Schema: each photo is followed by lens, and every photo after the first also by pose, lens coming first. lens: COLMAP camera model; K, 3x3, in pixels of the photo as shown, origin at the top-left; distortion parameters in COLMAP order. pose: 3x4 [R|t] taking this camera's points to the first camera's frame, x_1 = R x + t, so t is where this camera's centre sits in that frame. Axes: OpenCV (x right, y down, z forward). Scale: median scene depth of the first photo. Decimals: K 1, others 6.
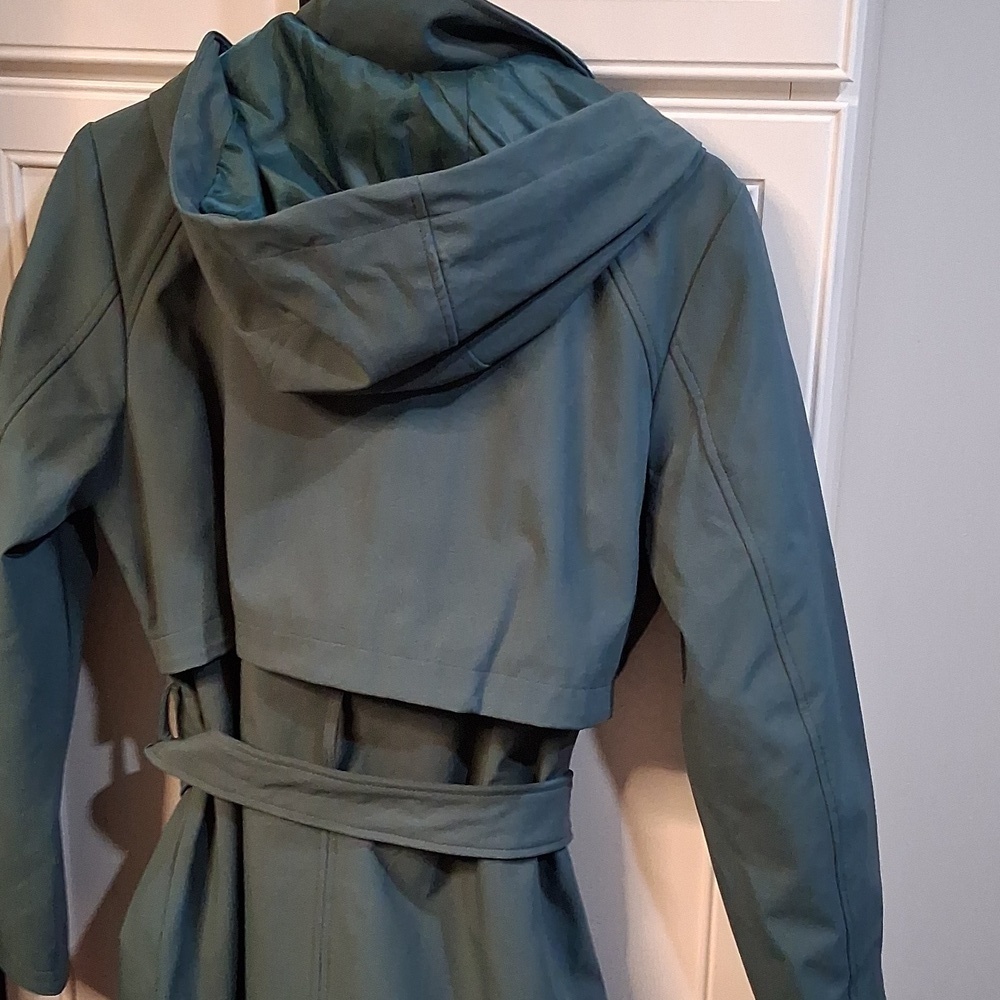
lens RADIAL K [[1536.9, 0, 500.0], [0, 1536.9, 500.0], [0, 0, 1]] dist [0.027026, 0.060781]
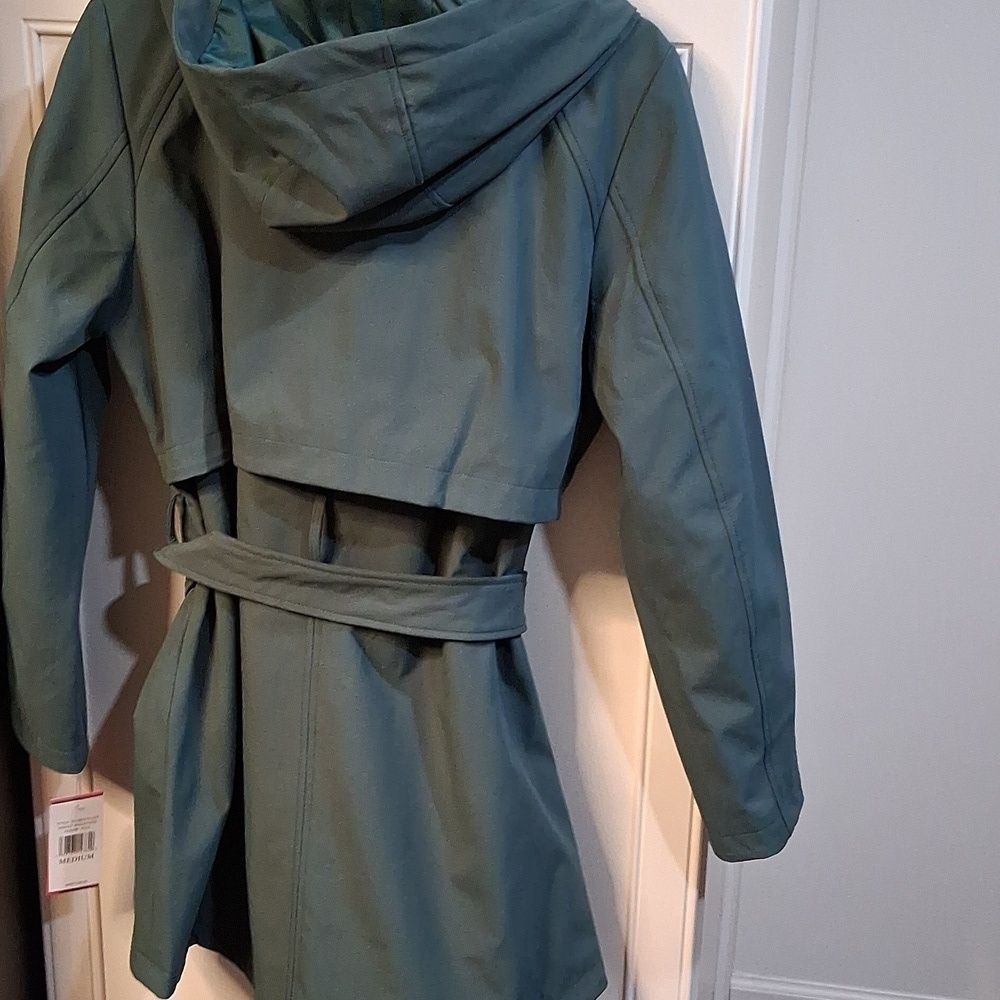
lens RADIAL K [[1501.2, 0, 500.0], [0, 1501.2, 500.0], [0, 0, 1]] dist [0.035123, -0.071072]
pose [[0.999966, 0.001953, 0.008035, 0.019789], [-0.002340, 0.998822, 0.048468, 0.074945], [-0.007931, -0.048486, 0.998792, -0.129672]]
